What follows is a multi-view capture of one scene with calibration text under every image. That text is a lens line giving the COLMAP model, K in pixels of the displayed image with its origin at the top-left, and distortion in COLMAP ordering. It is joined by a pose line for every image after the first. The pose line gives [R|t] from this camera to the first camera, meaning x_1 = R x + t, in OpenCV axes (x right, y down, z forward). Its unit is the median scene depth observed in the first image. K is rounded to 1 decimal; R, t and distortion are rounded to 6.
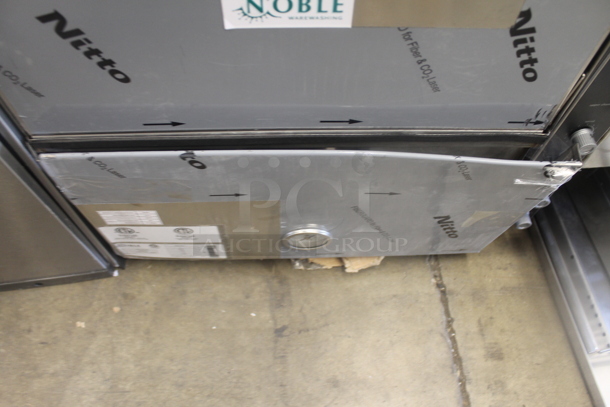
lens RADIAL K [[516.5, 0, 305.0], [0, 516.5, 203.5], [0, 0, 1]] dist [-0.183430, 0.159922]
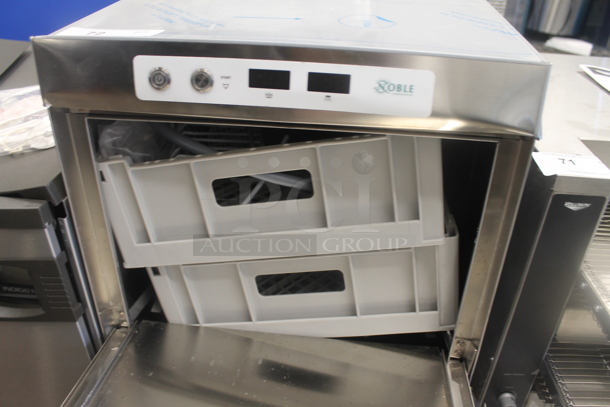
lens RADIAL K [[508.8, 0, 300.2], [0, 508.8, 196.4], [0, 0, 1]] dist [-0.187944, 0.159099]
pose [[0.990298, 0.068976, -0.120632, 0.111700], [-0.120515, 0.858493, -0.498464, 0.090510], [0.069180, 0.508165, 0.858477, -0.342201]]
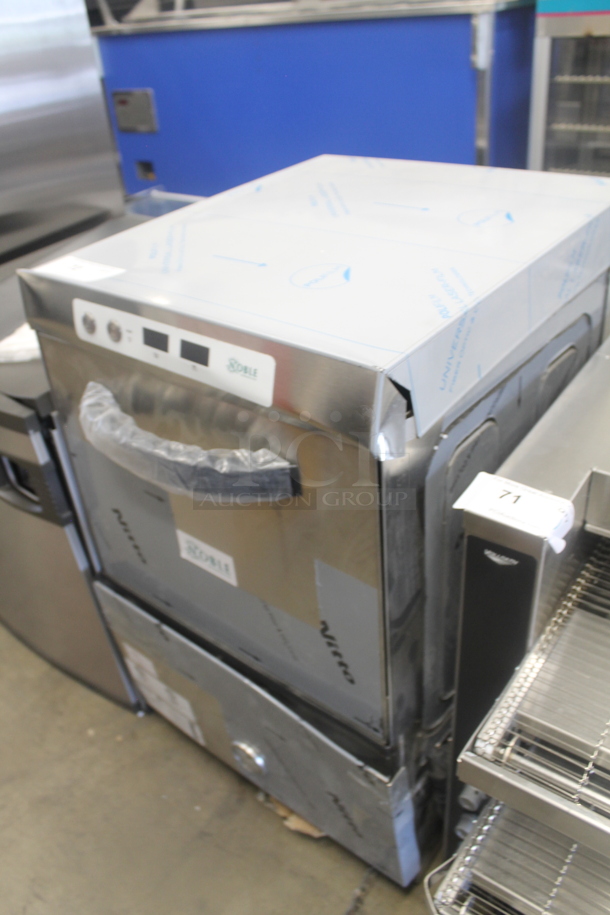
lens RADIAL K [[763.1, 0, 305.0], [0, 763.1, 457.5], [0, 0, 1]] dist [-0.187944, 0.159099]
pose [[0.746629, 0.290714, -0.598356, 0.805270], [-0.526892, 0.807526, -0.265117, -0.087839], [0.406115, 0.513213, 0.756098, -0.456660]]
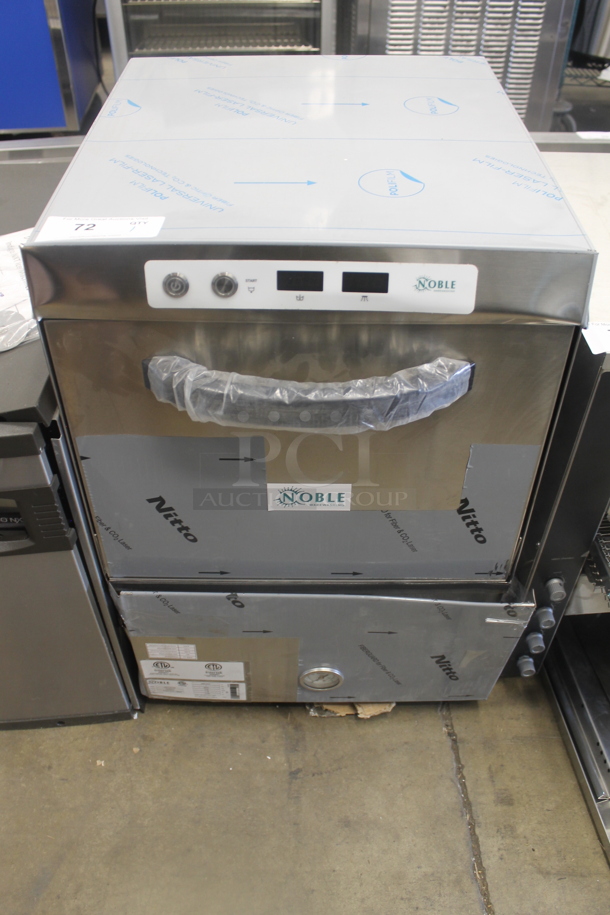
lens RADIAL K [[774.7, 0, 305.0], [0, 774.7, 457.5], [0, 0, 1]] dist [-0.183430, 0.159922]
pose [[0.999554, 0.009308, -0.028378, 0.010332], [-0.017783, 0.948882, -0.315130, 0.127641], [0.023994, 0.315494, 0.948624, -0.679713]]
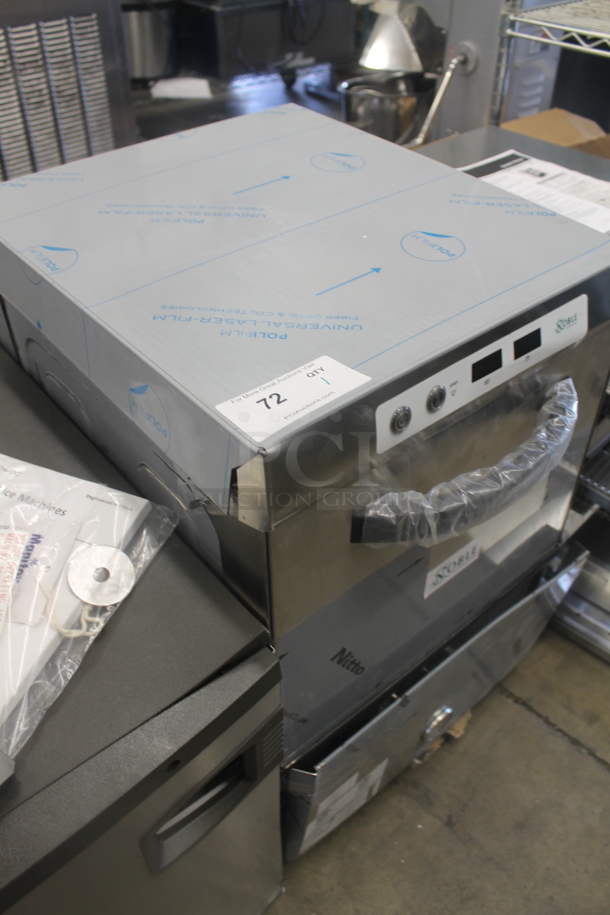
lens RADIAL K [[774.7, 0, 305.0], [0, 774.7, 457.5], [0, 0, 1]] dist [-0.183430, 0.159922]
pose [[0.772661, -0.427446, 0.469345, -0.697299], [0.558310, 0.809436, -0.181943, -0.249262], [-0.302134, 0.402620, 0.864067, -0.541078]]
